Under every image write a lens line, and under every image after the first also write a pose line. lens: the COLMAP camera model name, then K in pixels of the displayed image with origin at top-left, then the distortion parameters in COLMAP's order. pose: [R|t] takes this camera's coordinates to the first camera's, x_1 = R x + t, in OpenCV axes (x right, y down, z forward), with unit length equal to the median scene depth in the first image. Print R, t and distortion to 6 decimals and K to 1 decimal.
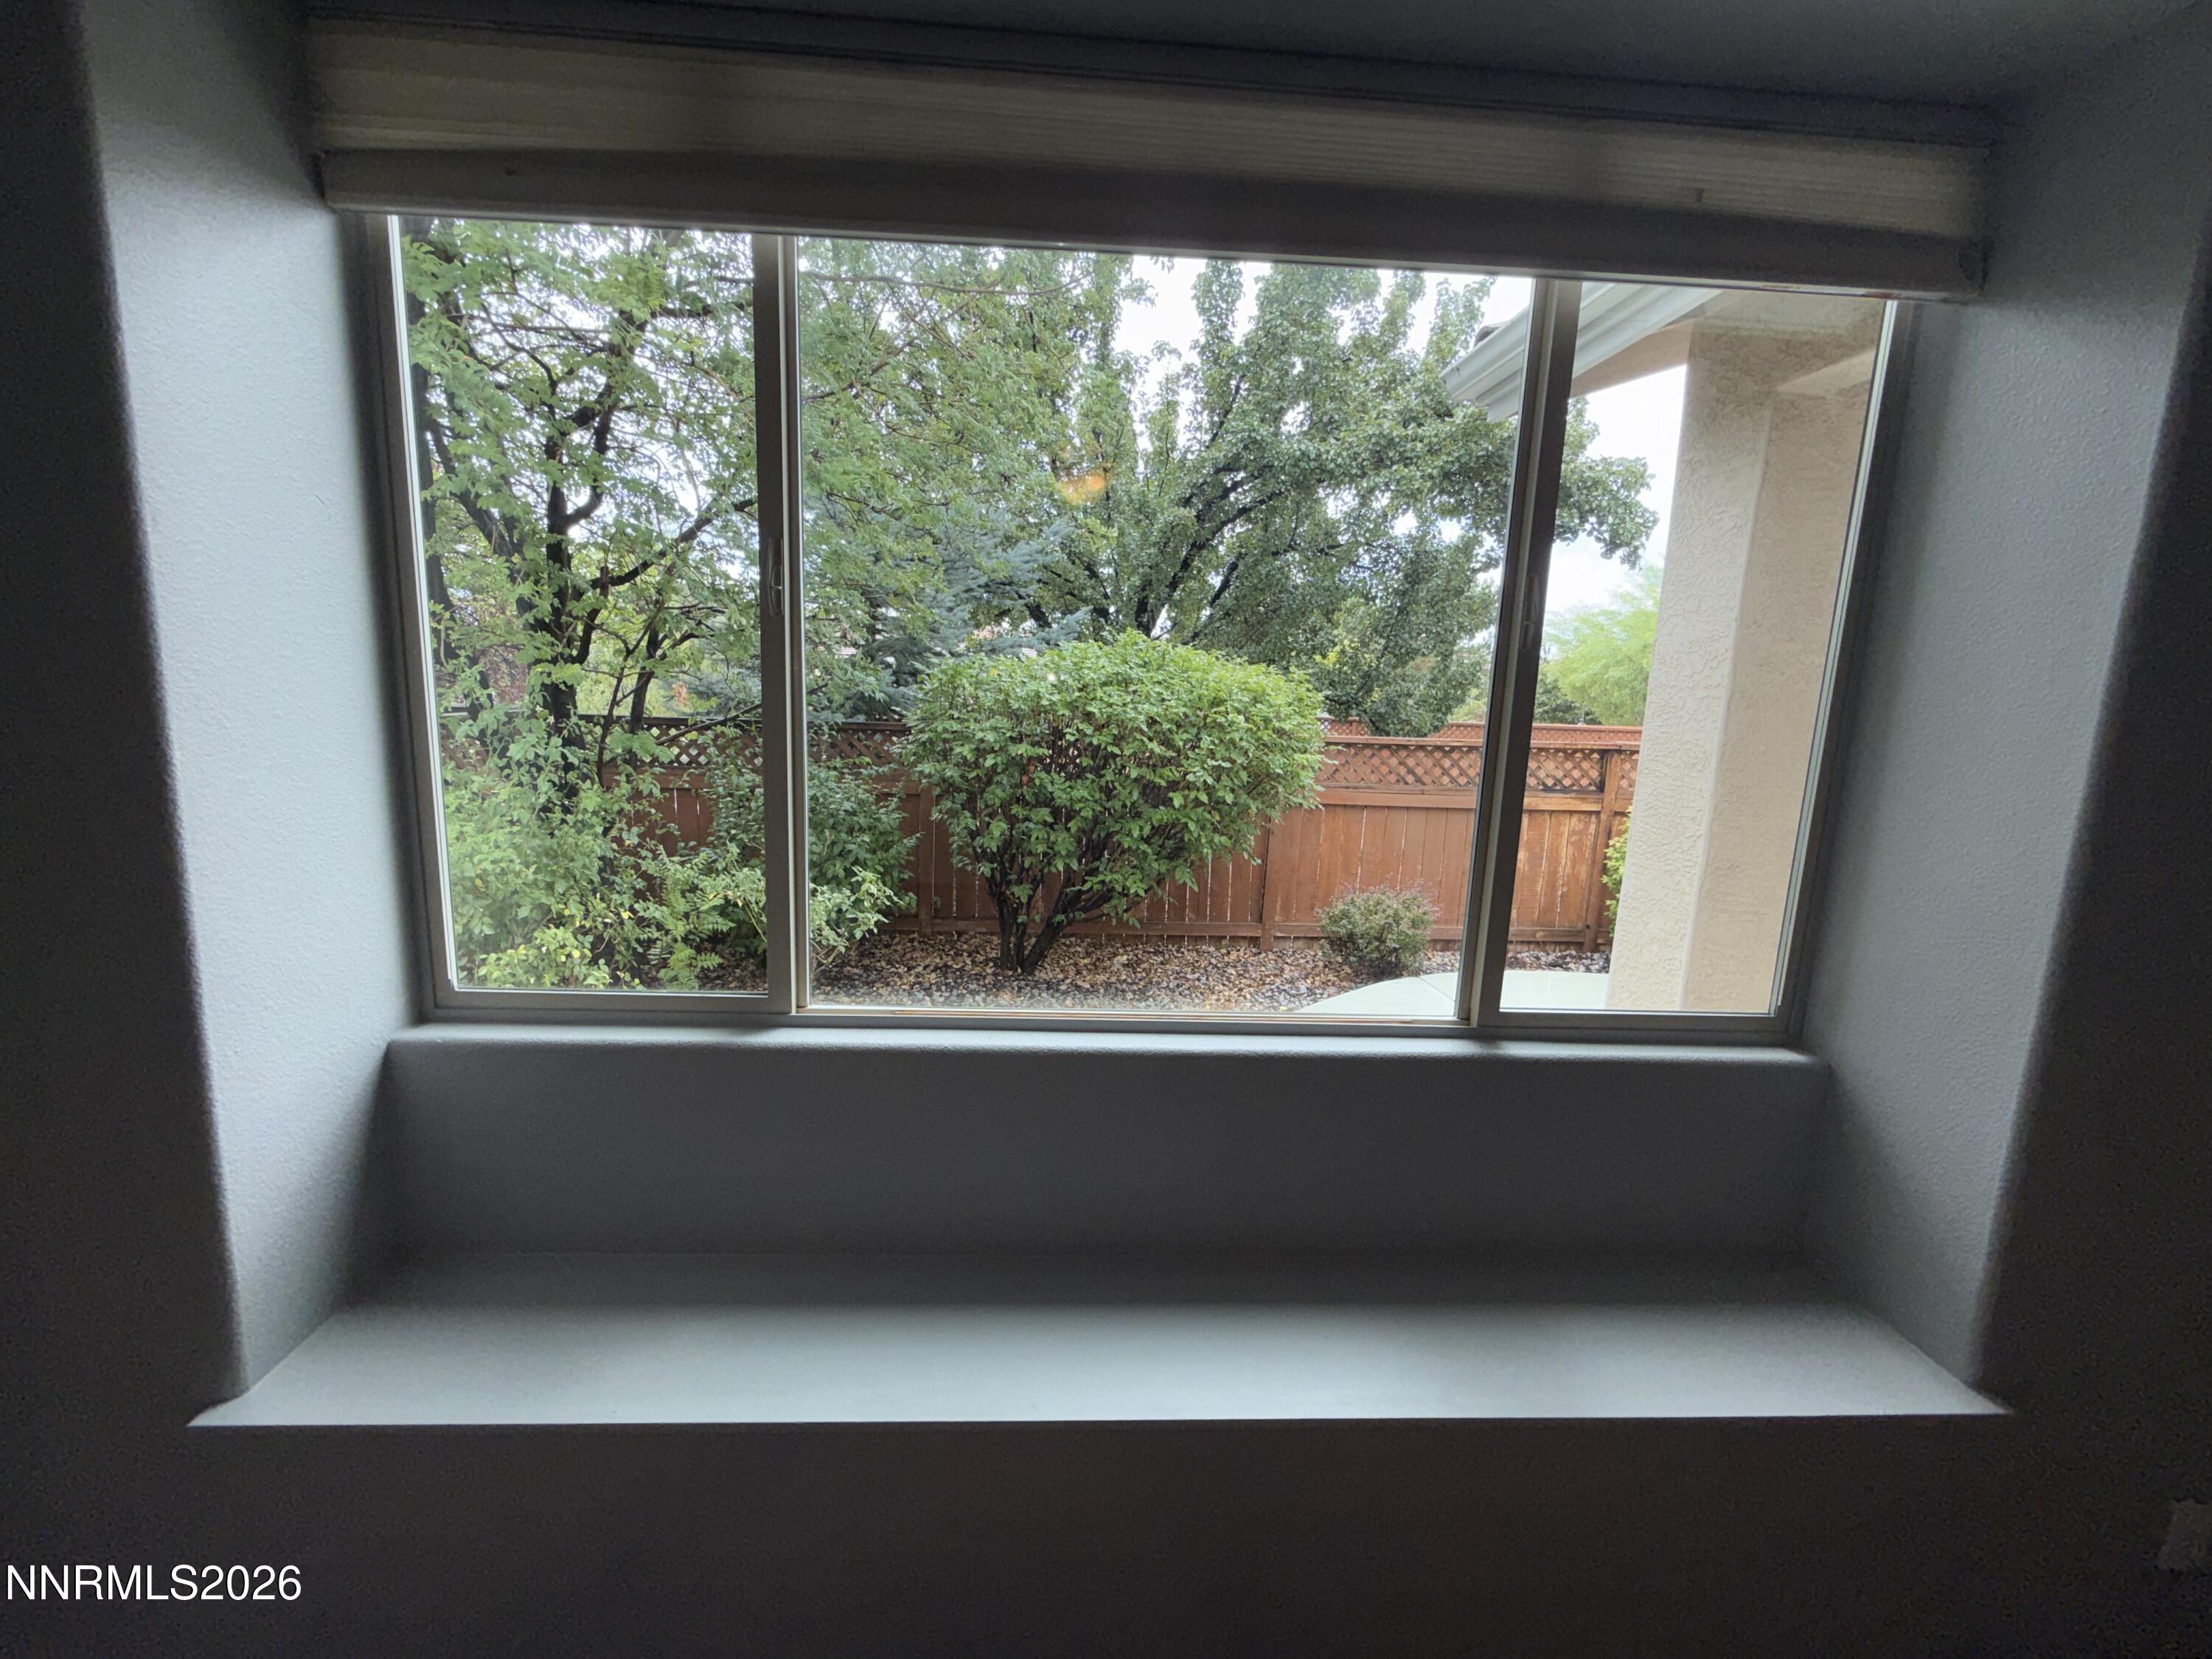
lens RADIAL K [[892.9, 0, 1081.5], [0, 892.9, 822.5], [0, 0, 1]] dist [-0.000474, 0.000110]
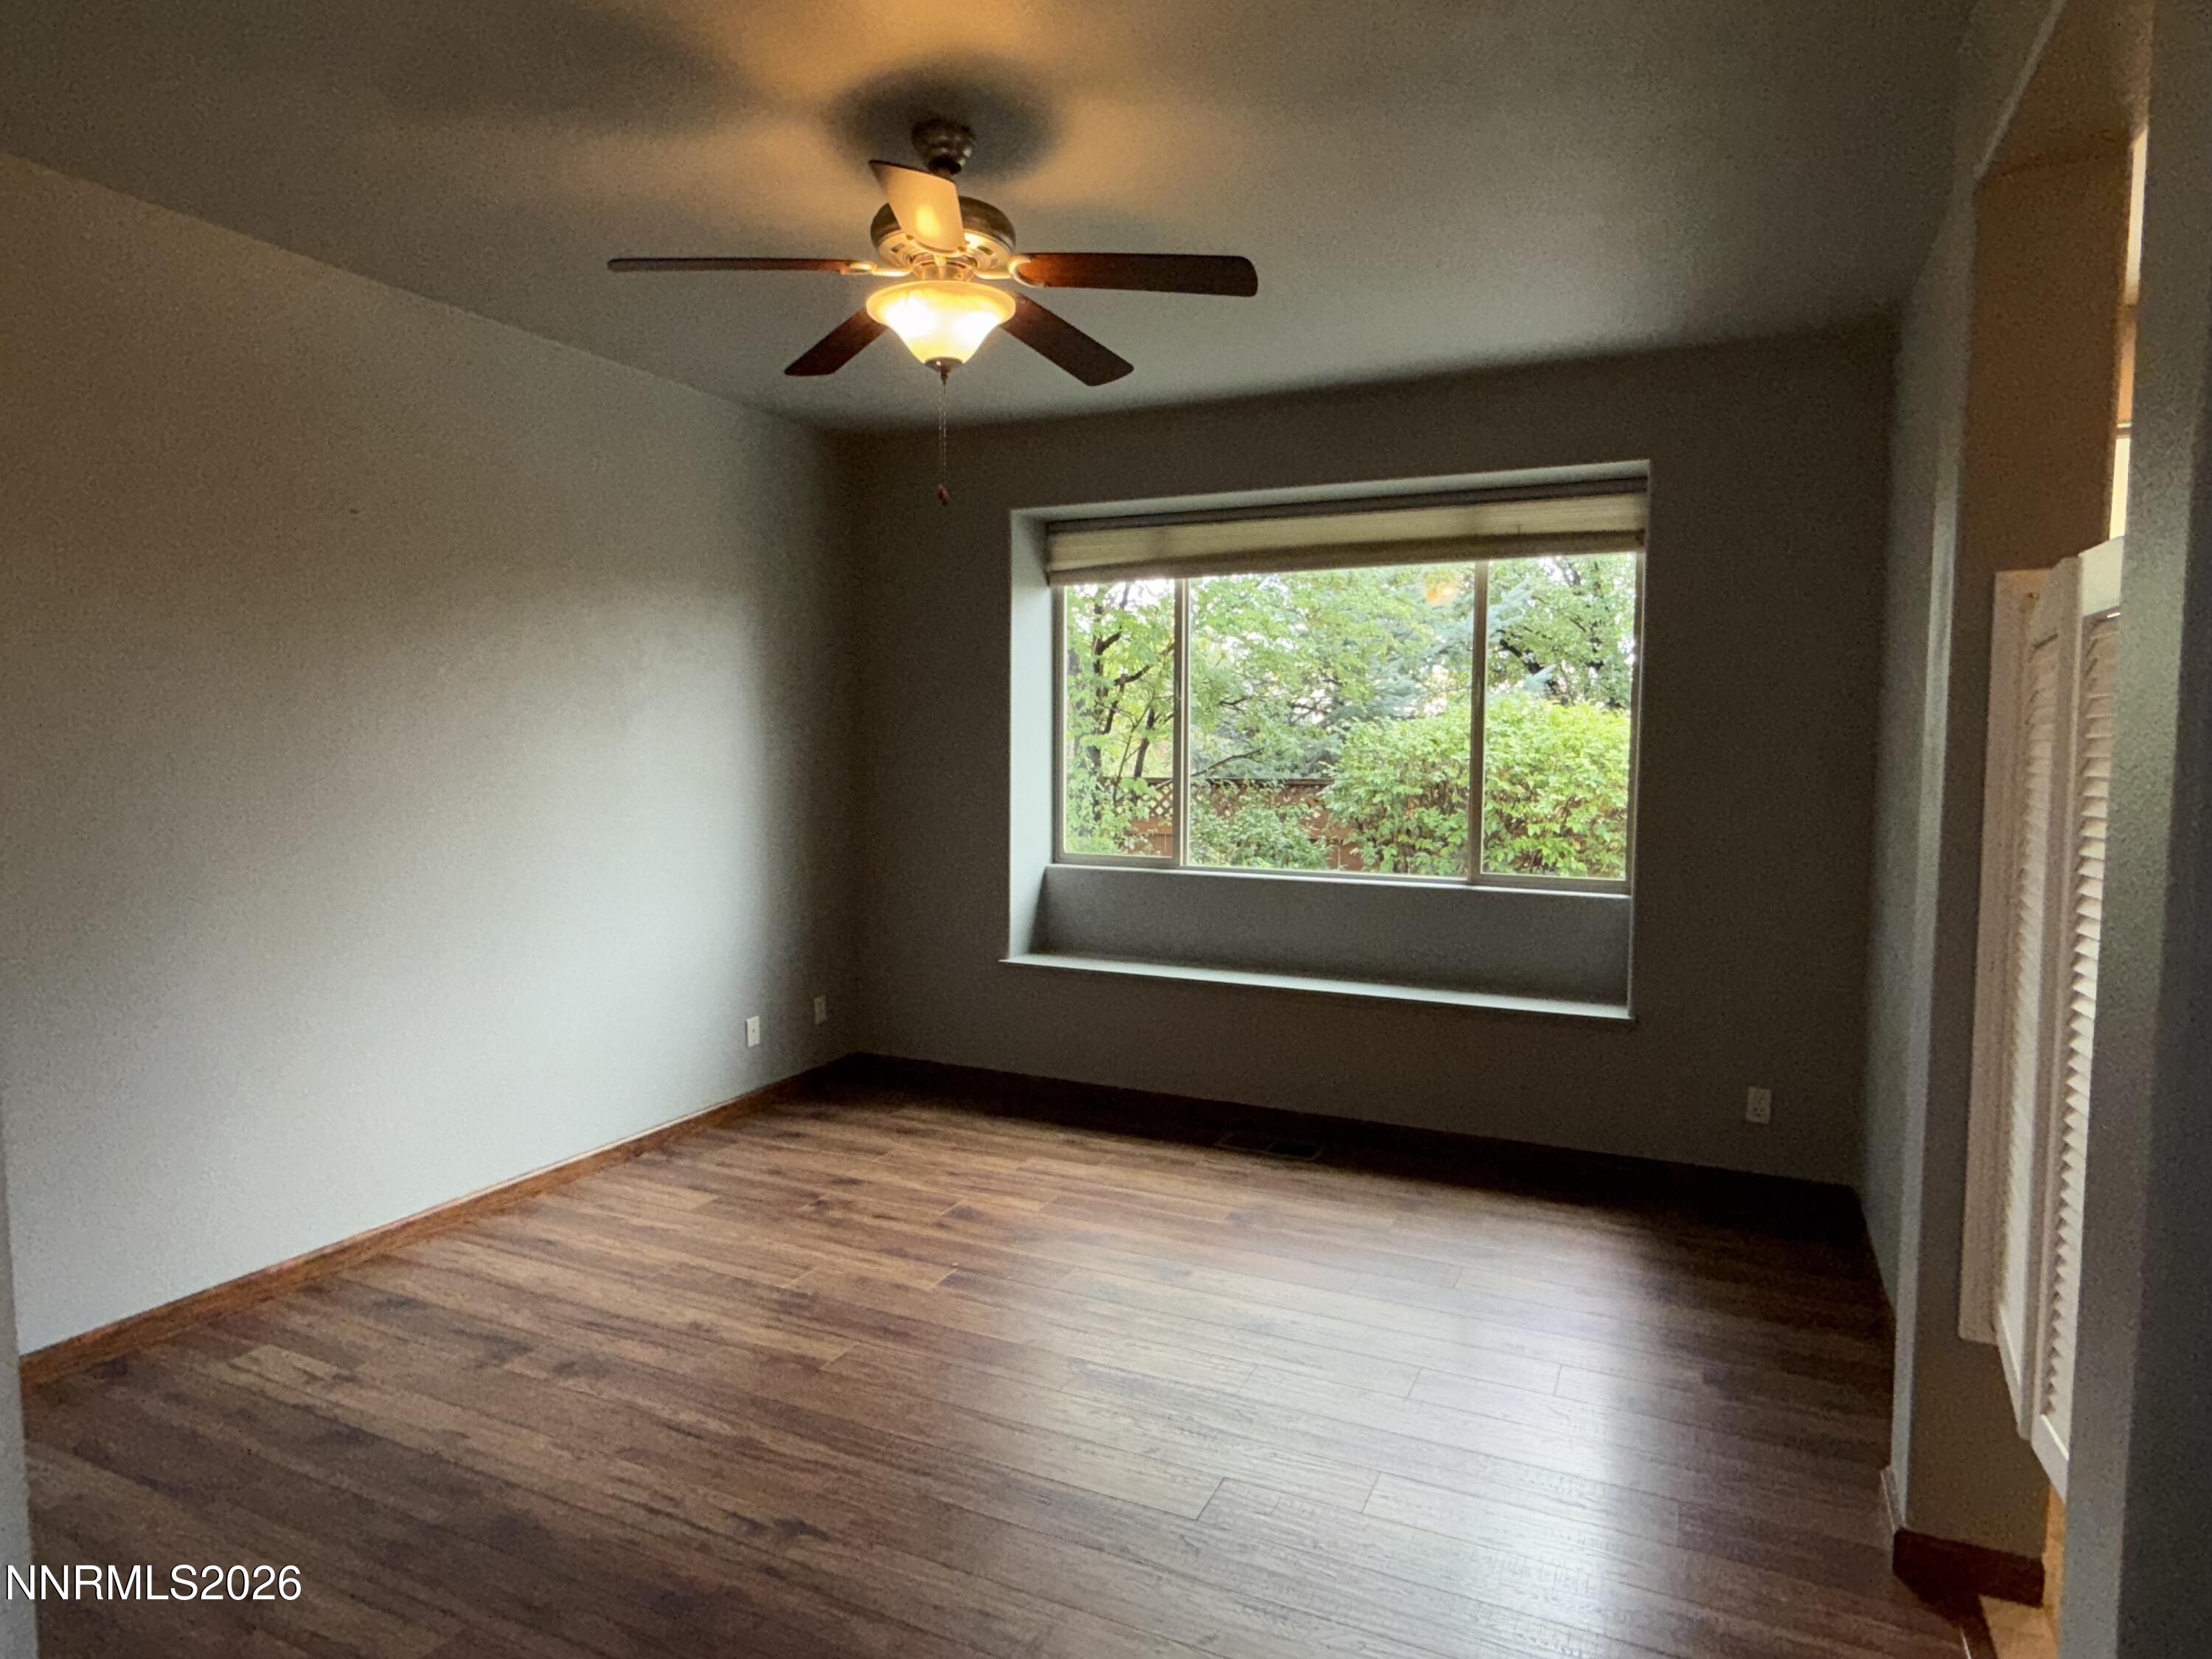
lens RADIAL K [[1284.9, 0, 1108.5], [0, 1284.9, 827.8], [0, 0, 1]] dist [-0.000714, -0.000043]
pose [[0.882227, -0.000958, -0.470823, 0.449171], [-0.048236, 0.994552, -0.092408, 0.172152], [0.468346, 0.104236, 0.877375, -0.856716]]
